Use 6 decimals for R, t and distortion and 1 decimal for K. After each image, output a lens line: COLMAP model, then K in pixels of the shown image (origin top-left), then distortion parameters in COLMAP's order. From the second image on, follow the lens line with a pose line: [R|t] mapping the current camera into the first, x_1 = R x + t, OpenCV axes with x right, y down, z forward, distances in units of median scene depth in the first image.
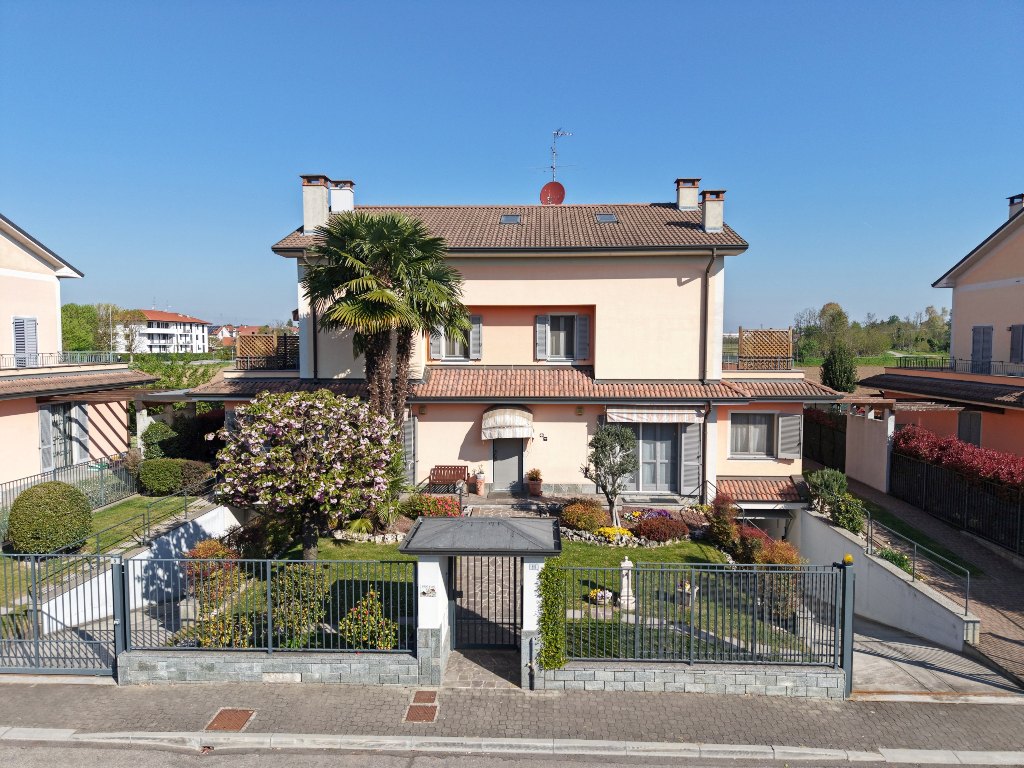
lens RADIAL K [[686.3, 0, 512.0], [0, 686.3, 384.0], [0, 0, 1]] dist [0.009262, -0.005620]
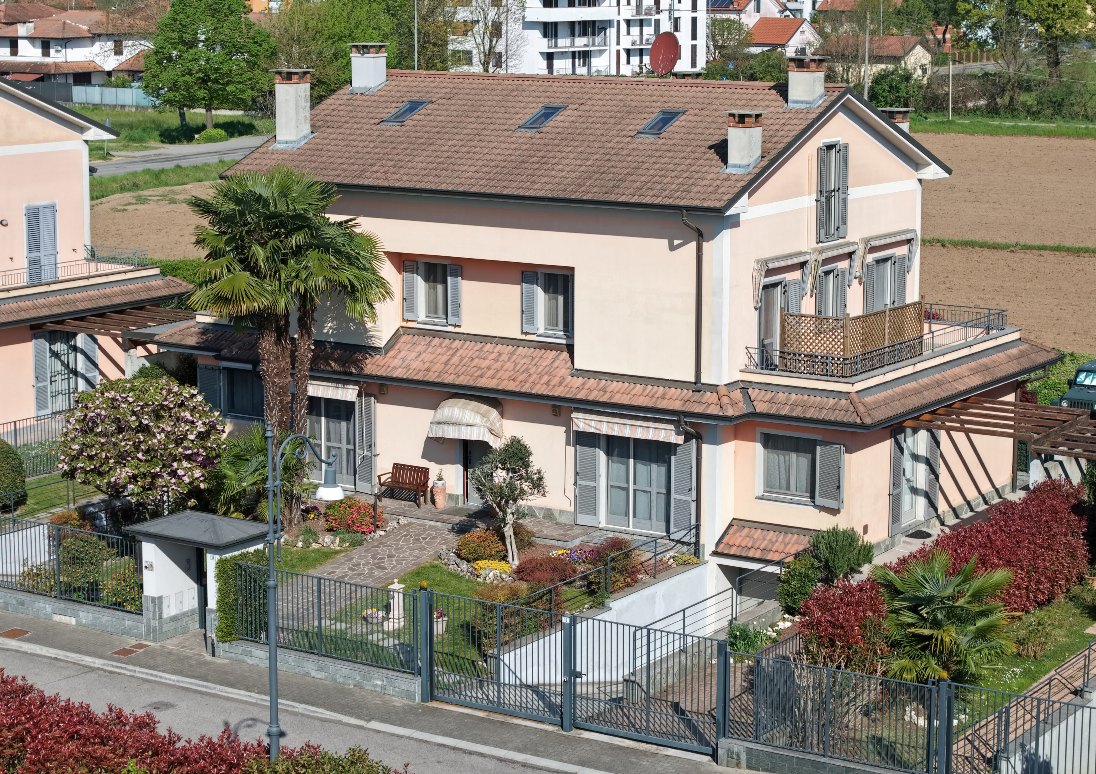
lens RADIAL K [[2411.7, 0, 548.0], [0, 2411.7, 387.0], [0, 0, 1]] dist [-0.381119, 2.548105]
pose [[0.855956, 0.091440, -0.508899, 1.403184], [-0.034084, 0.992076, 0.120929, -0.296762], [0.515924, -0.086165, 0.852290, -1.195717]]
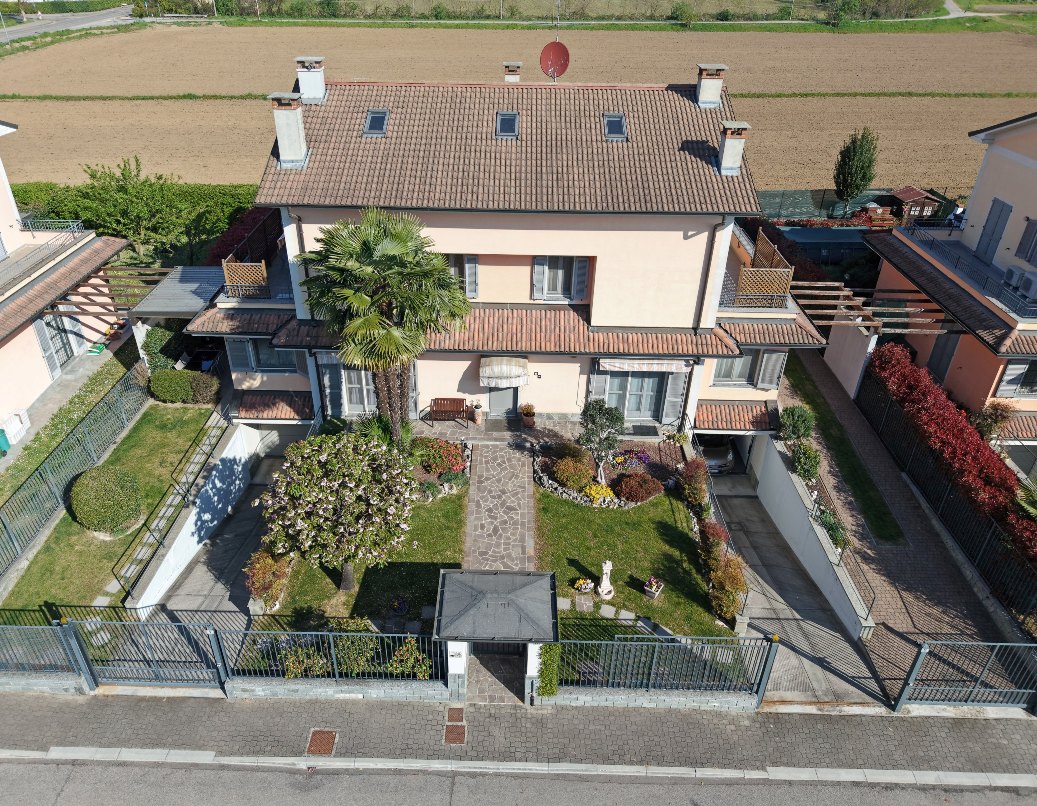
lens RADIAL K [[735.8, 0, 500.5], [0, 735.8, 399.2], [0, 0, 1]] dist [0.011785, -0.004996]
pose [[0.999804, -0.000414, 0.019780, -0.033950], [-0.009003, 0.880746, 0.473503, -0.427270], [-0.017617, -0.473588, 0.880570, -0.007781]]
